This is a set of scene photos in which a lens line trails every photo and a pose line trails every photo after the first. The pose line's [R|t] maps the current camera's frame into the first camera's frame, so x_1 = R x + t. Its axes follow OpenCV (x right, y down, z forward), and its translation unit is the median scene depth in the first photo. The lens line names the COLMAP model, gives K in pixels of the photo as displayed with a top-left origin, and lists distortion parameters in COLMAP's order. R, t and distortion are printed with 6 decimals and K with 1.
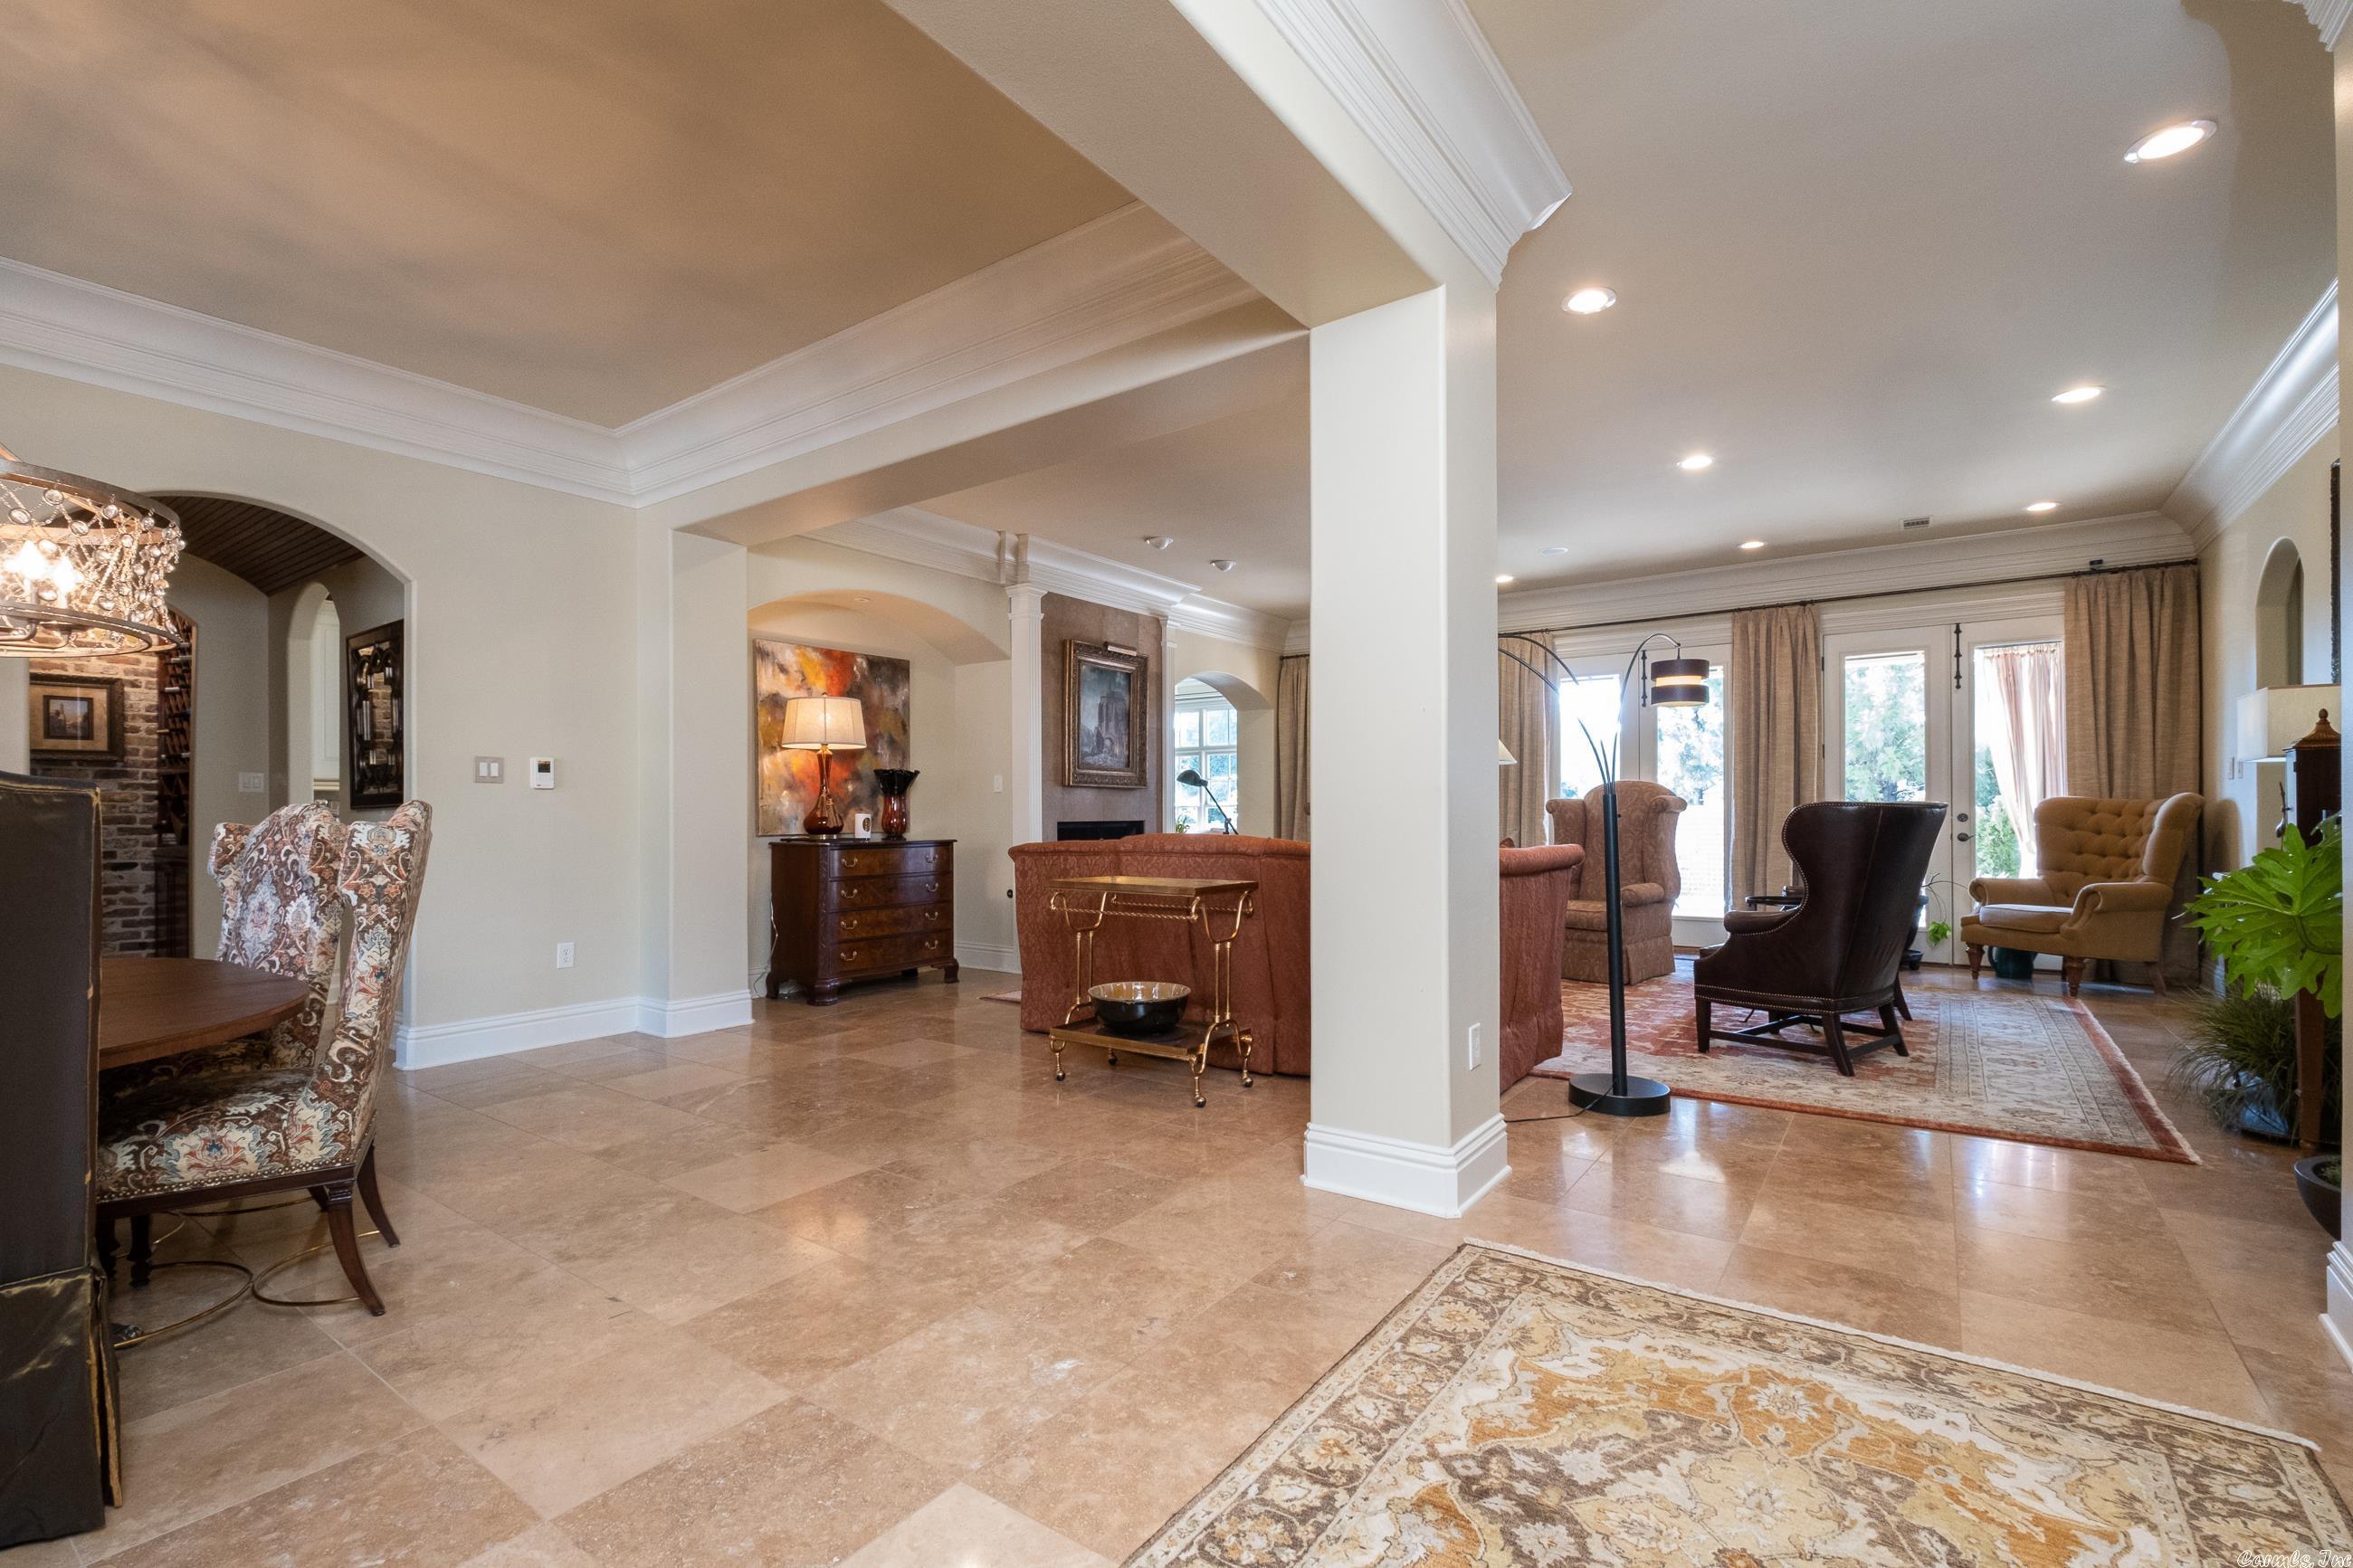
lens RADIAL K [[1043.3, 0, 1174.6], [0, 1043.3, 801.1], [0, 0, 1]] dist [-0.003559, -0.000399]
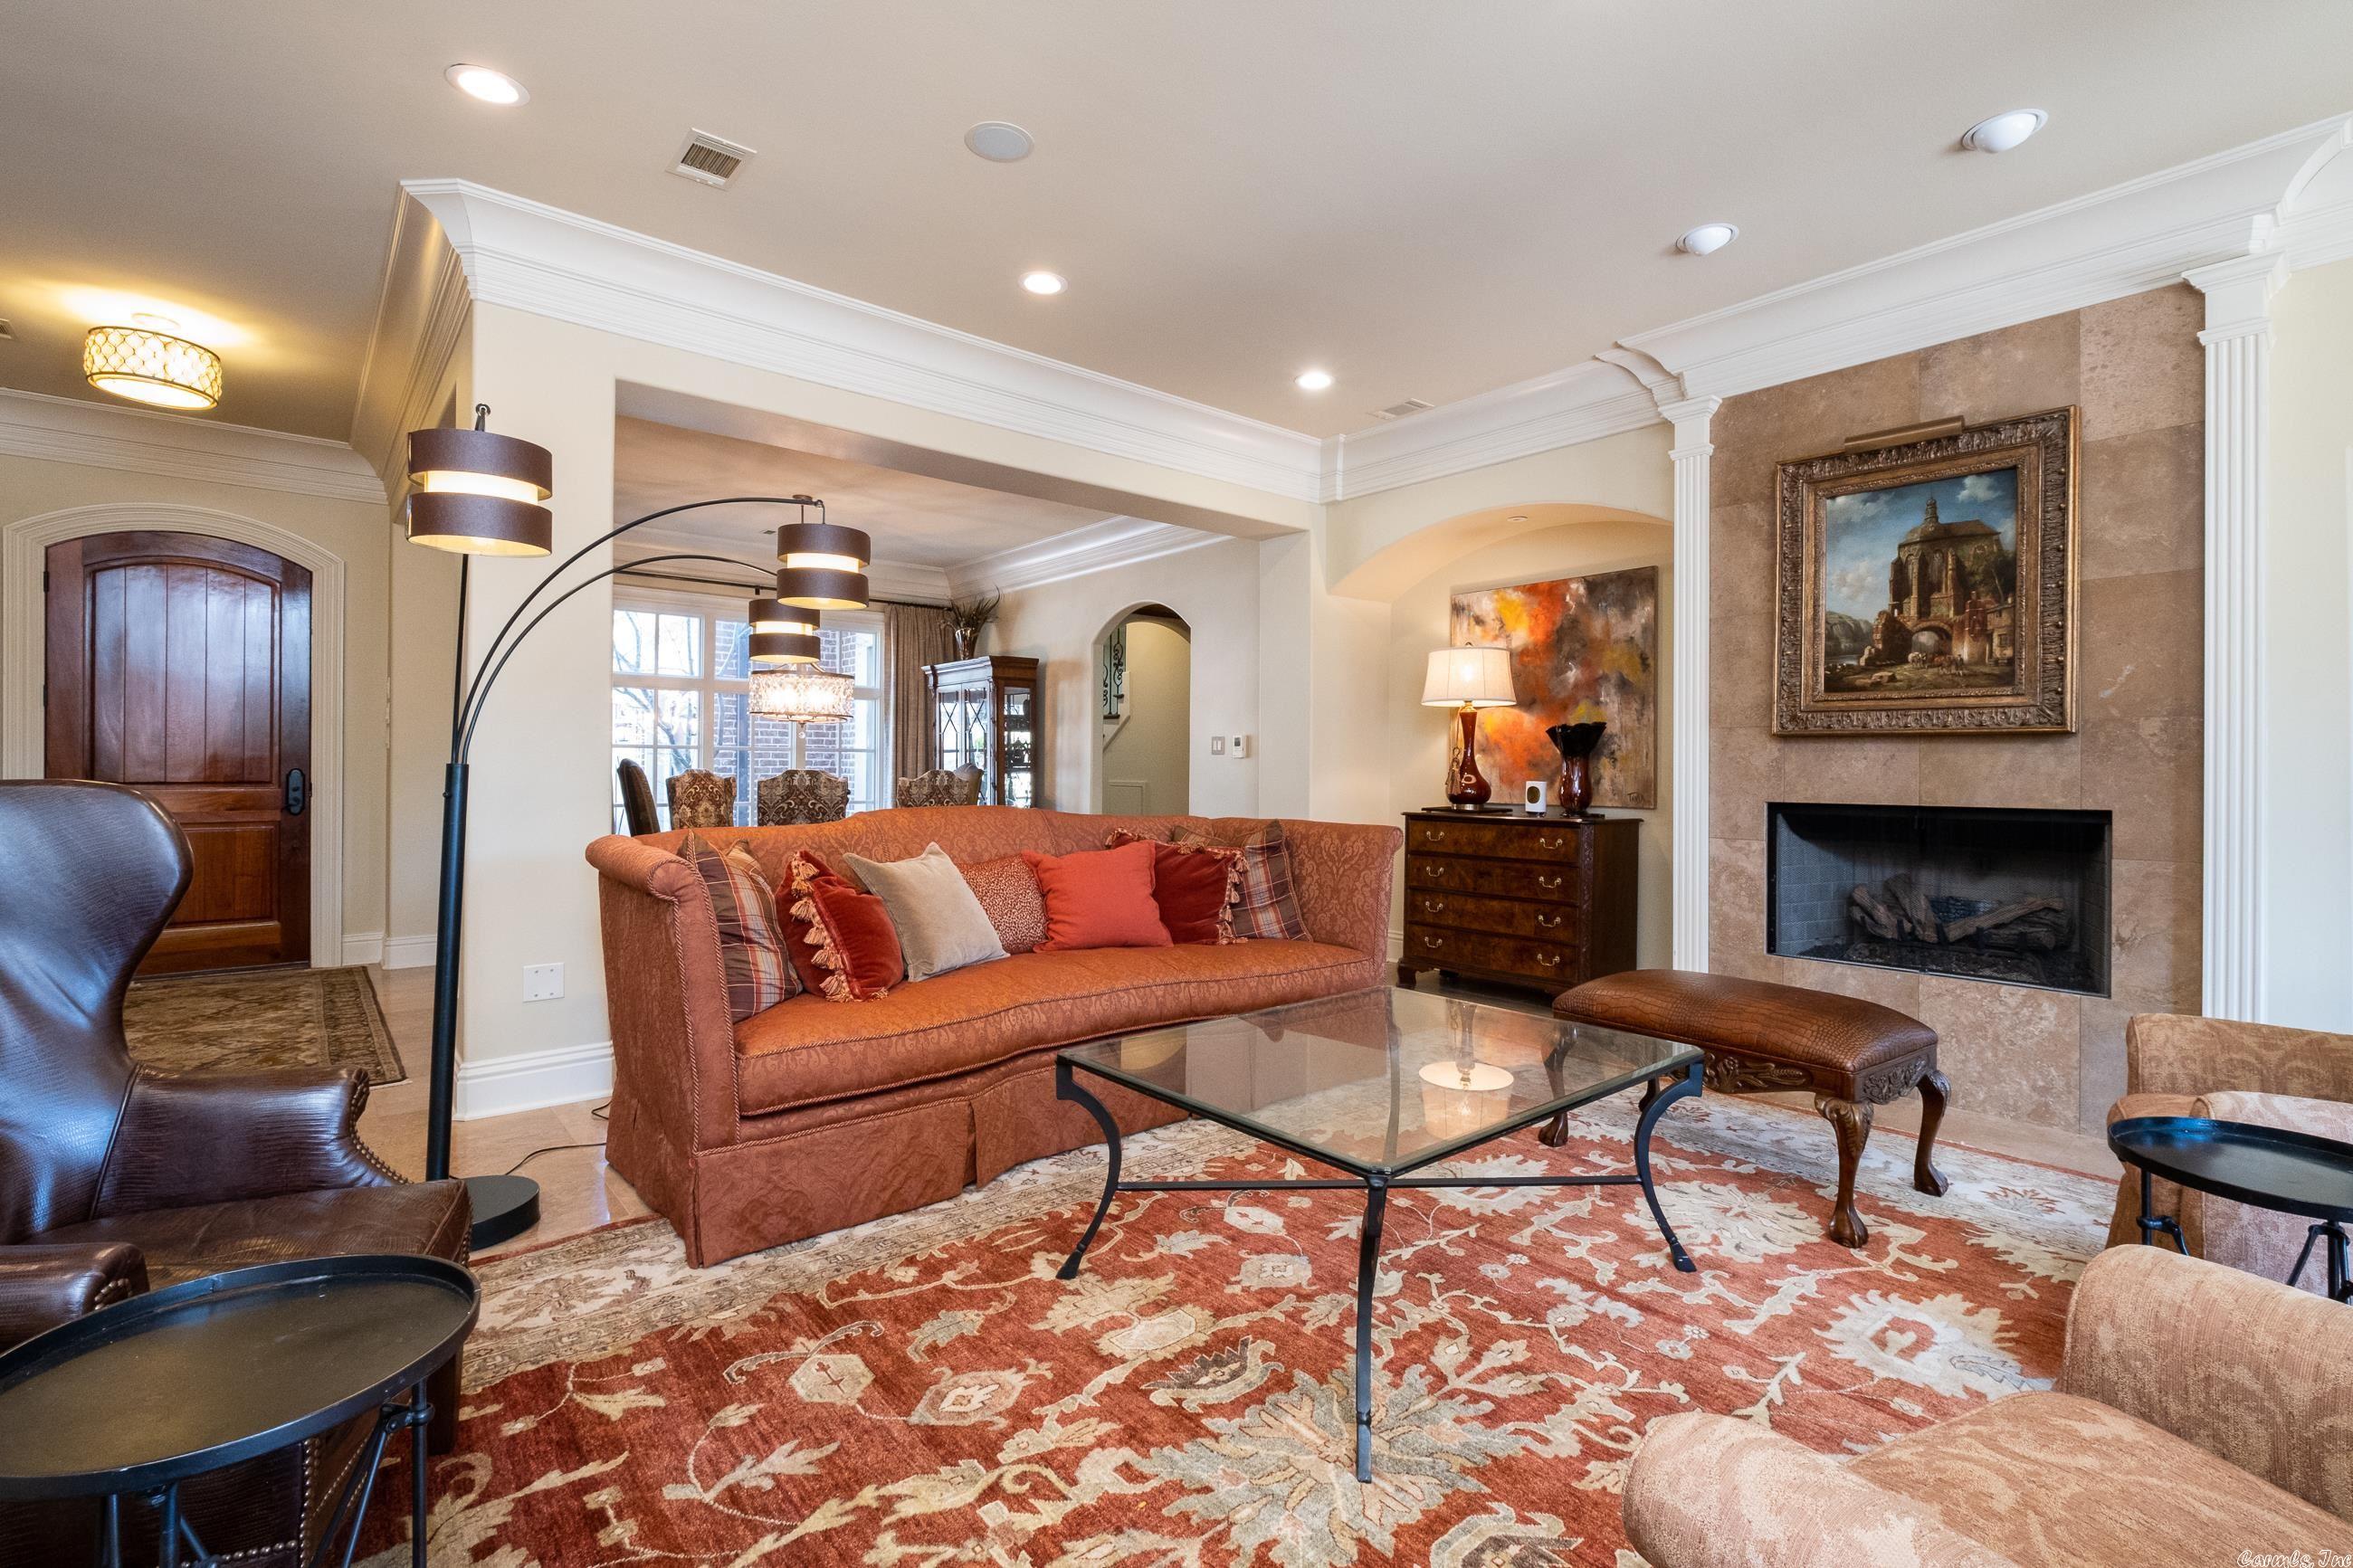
lens RADIAL K [[1044.2, 0, 1170.0], [0, 1044.2, 763.5], [0, 0, 1]] dist [-0.000724, 0.000008]
pose [[-0.243547, 0.000360, -0.969889, 1.291742], [0.009480, 0.999953, -0.002009, -0.005791], [0.969843, -0.009684, -0.243539, 2.149577]]
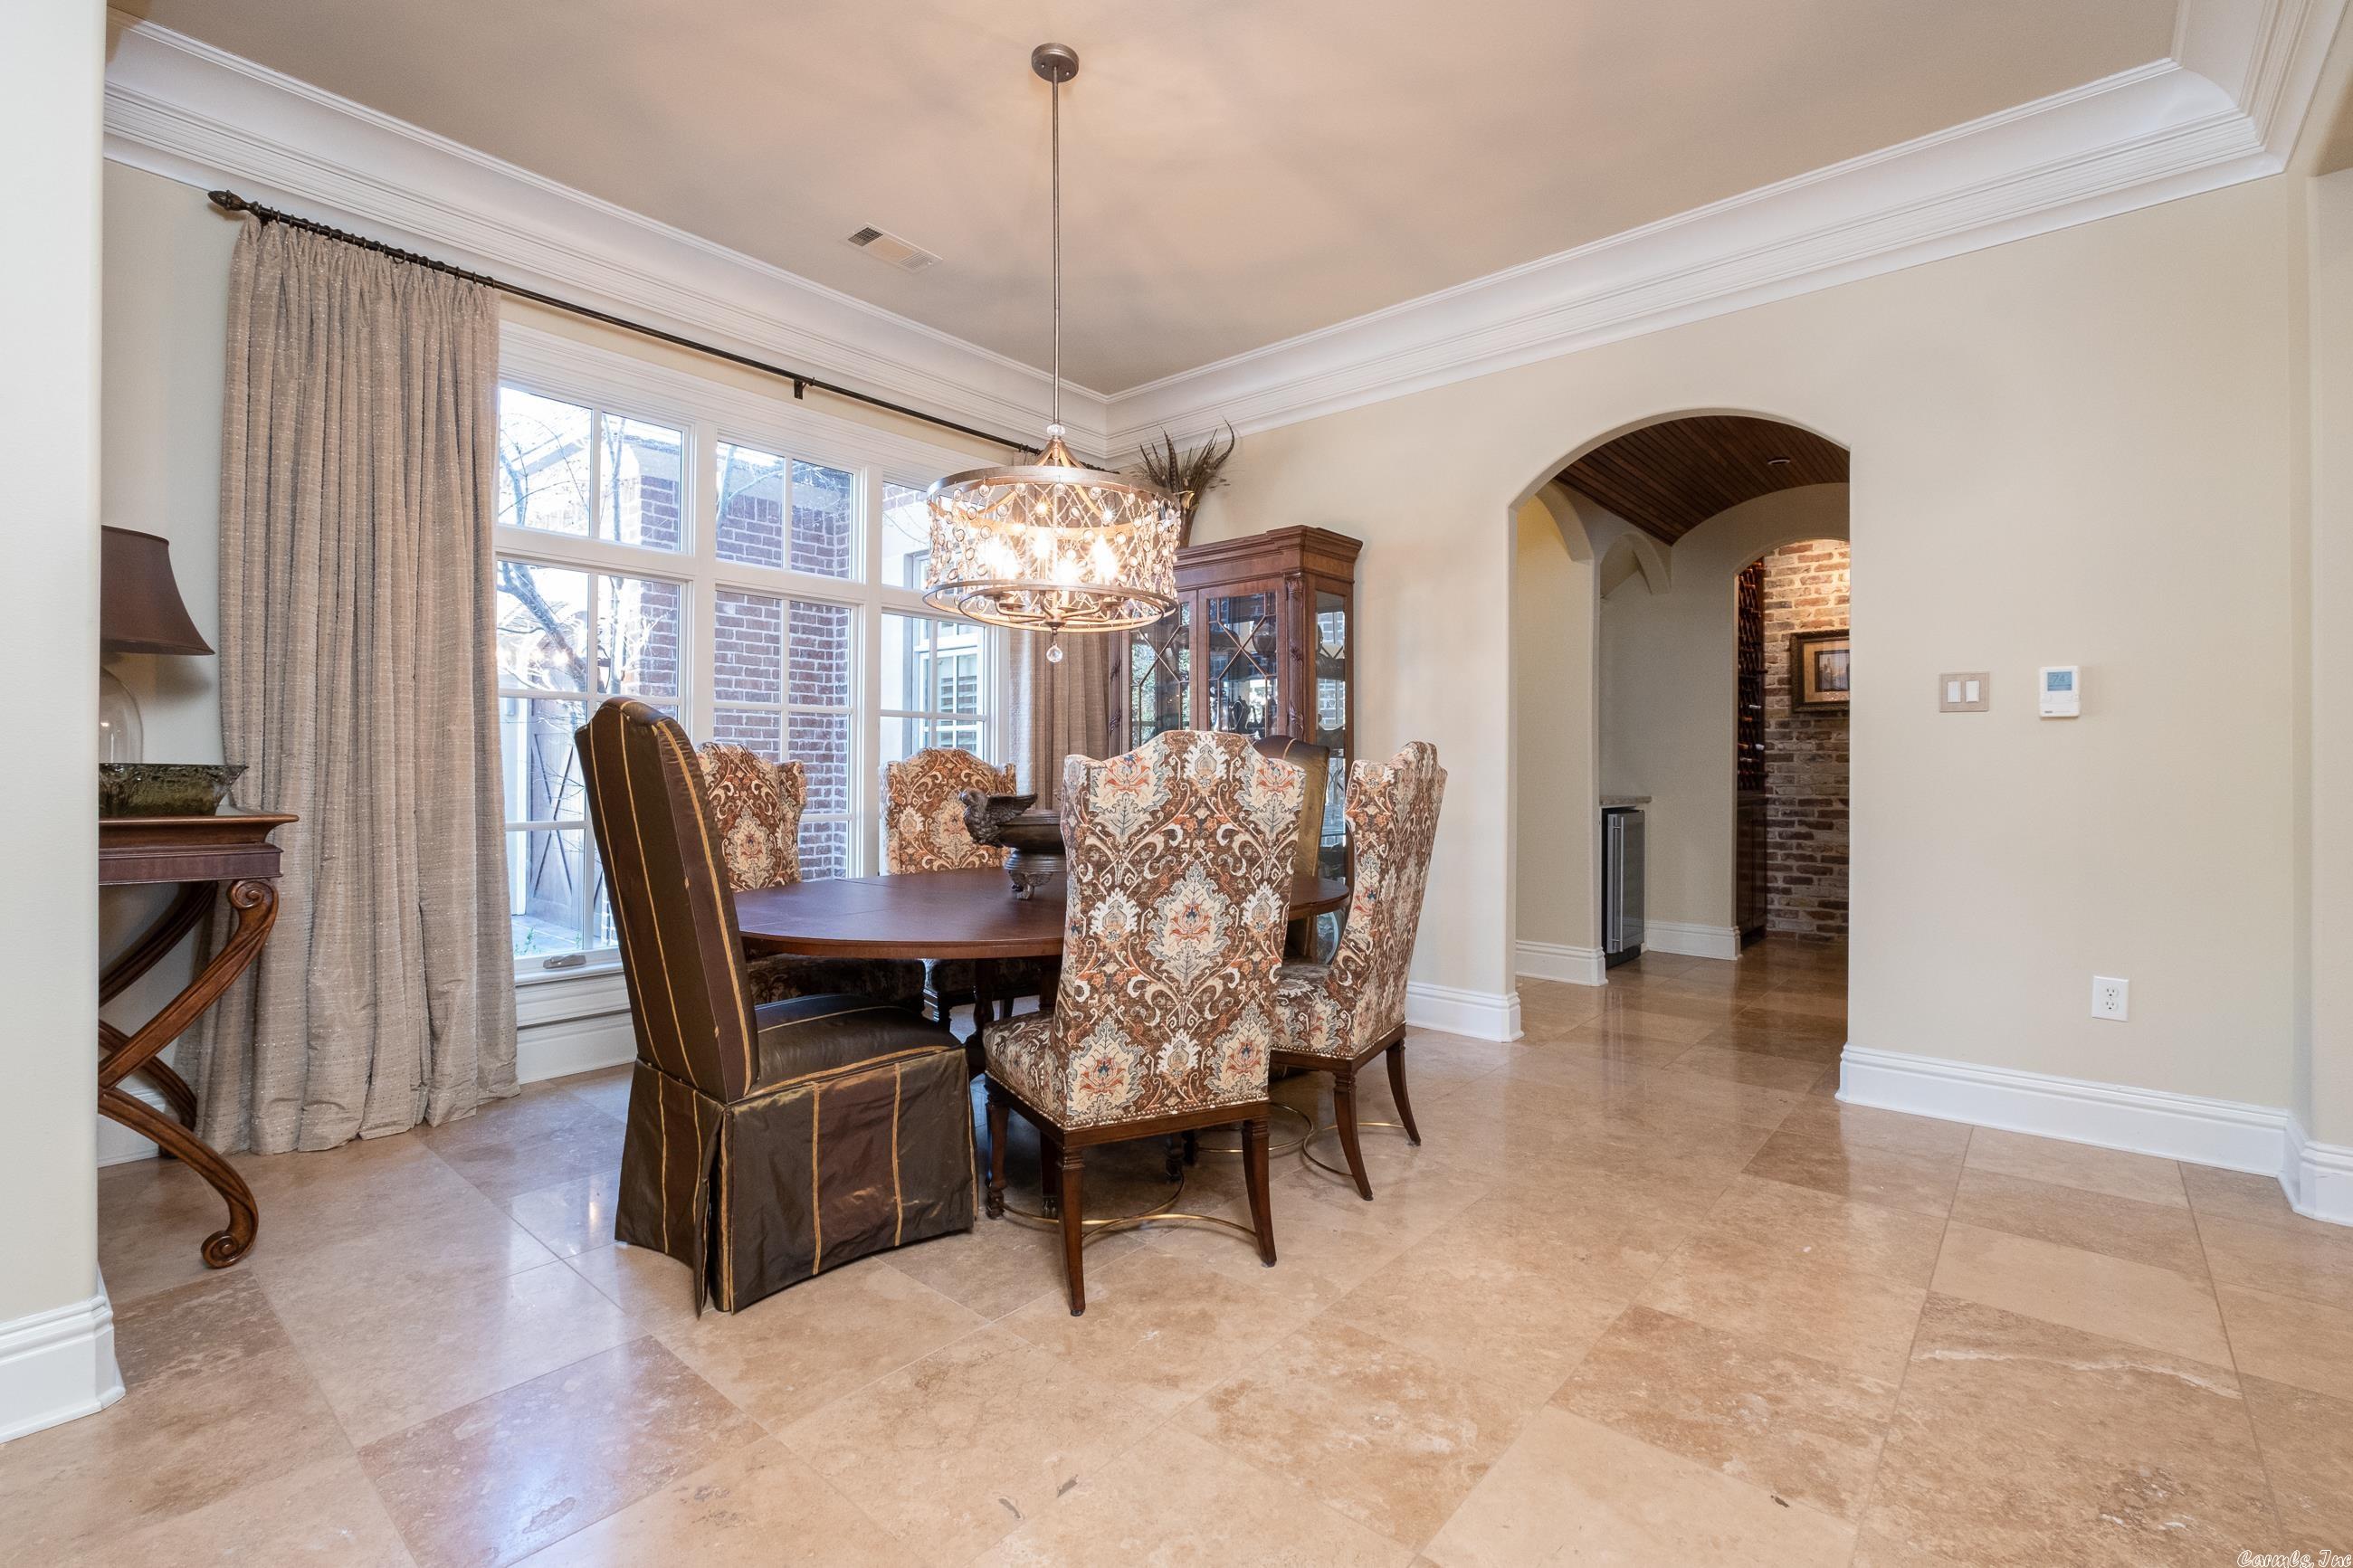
lens RADIAL K [[1039.4, 0, 1165.5], [0, 1039.4, 763.1], [0, 0, 1]] dist [-0.001837, -0.000182]
pose [[-0.095687, -0.001221, -0.995411, 0.088554], [0.008718, 0.999960, -0.002065, 0.020160], [0.995373, -0.008876, -0.095673, 0.924288]]
